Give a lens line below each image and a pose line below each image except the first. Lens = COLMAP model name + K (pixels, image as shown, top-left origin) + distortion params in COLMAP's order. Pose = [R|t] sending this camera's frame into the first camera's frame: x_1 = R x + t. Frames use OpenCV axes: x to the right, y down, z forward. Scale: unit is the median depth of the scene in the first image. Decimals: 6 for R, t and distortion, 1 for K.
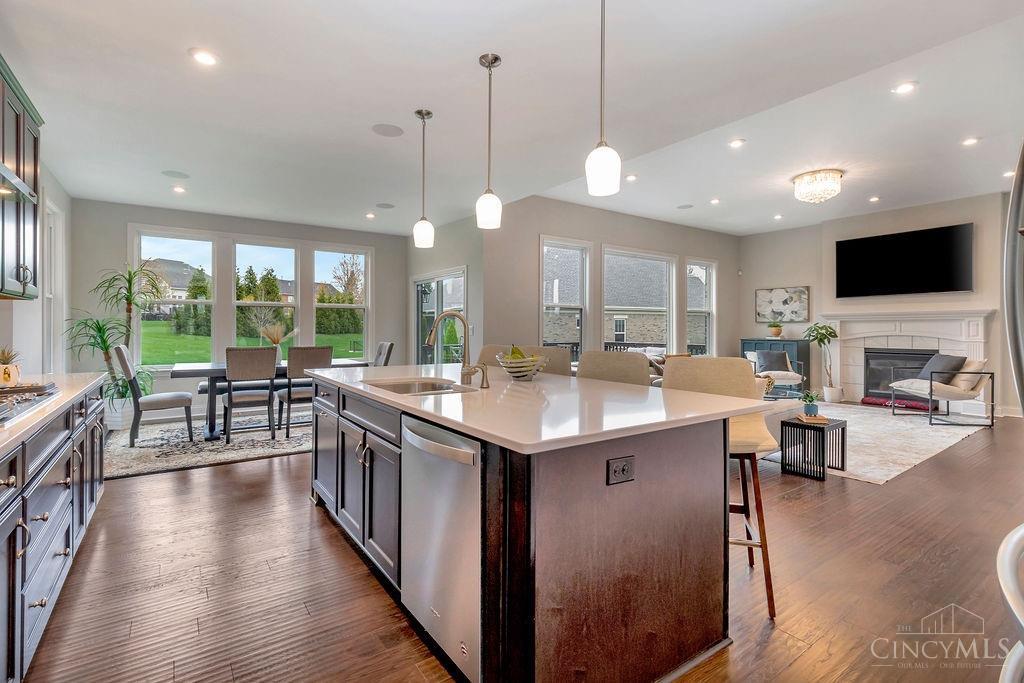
lens RADIAL K [[477.5, 0, 502.0], [0, 477.5, 329.9], [0, 0, 1]] dist [0.002982, -0.000020]
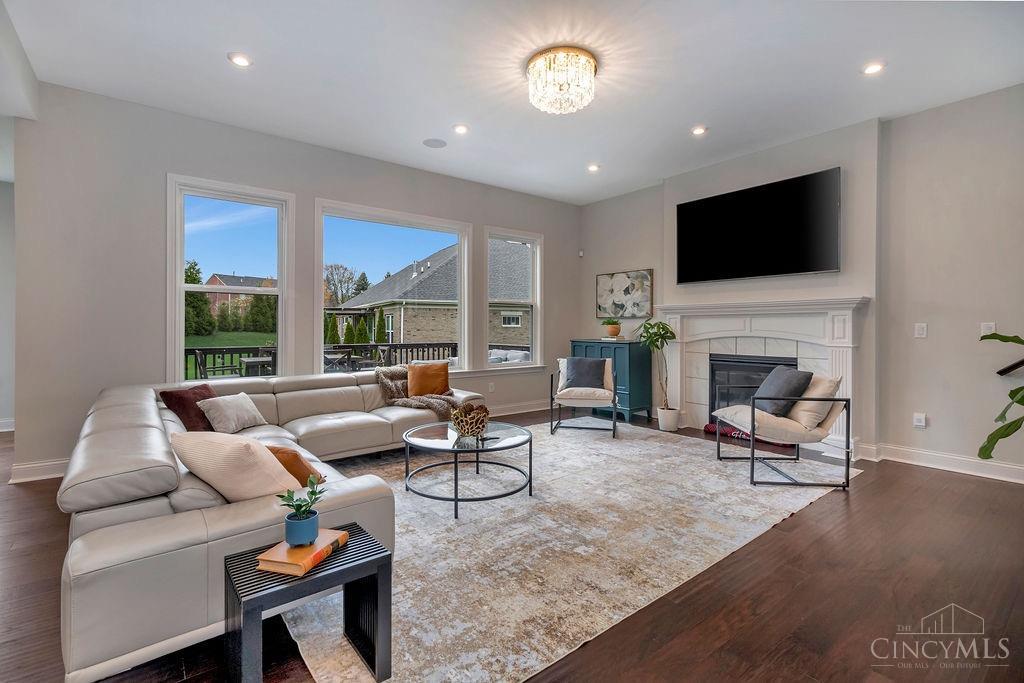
lens RADIAL K [[472.8, 0, 501.0], [0, 472.8, 328.2], [0, 0, 1]] dist [-0.001067, -0.000159]
pose [[0.998835, 0.002139, 0.048201, 0.405819], [-0.002142, 0.999998, 0.000004, 0.000020], [-0.048201, -0.000107, 0.998838, 0.308660]]
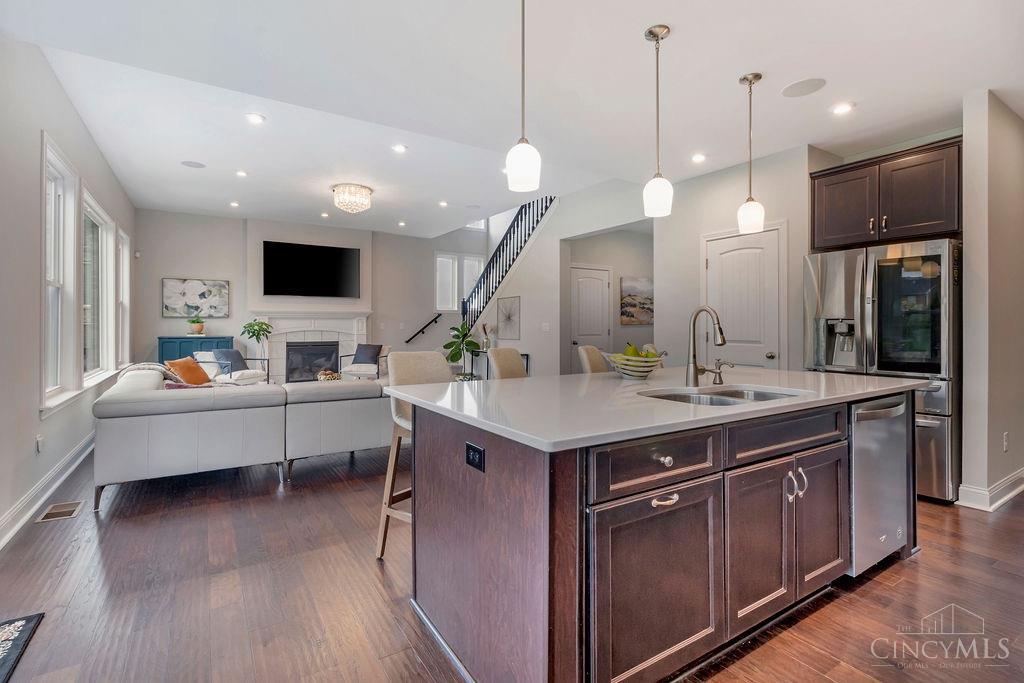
lens RADIAL K [[490.0, 0, 509.9], [0, 490.0, 322.8], [0, 0, 1]] dist [-0.001764, -0.000019]
pose [[0.044396, 0.007361, 0.998987, -0.347238], [0.002676, 0.999968, -0.007487, 0.002594], [-0.999010, 0.003006, 0.044375, 0.421089]]
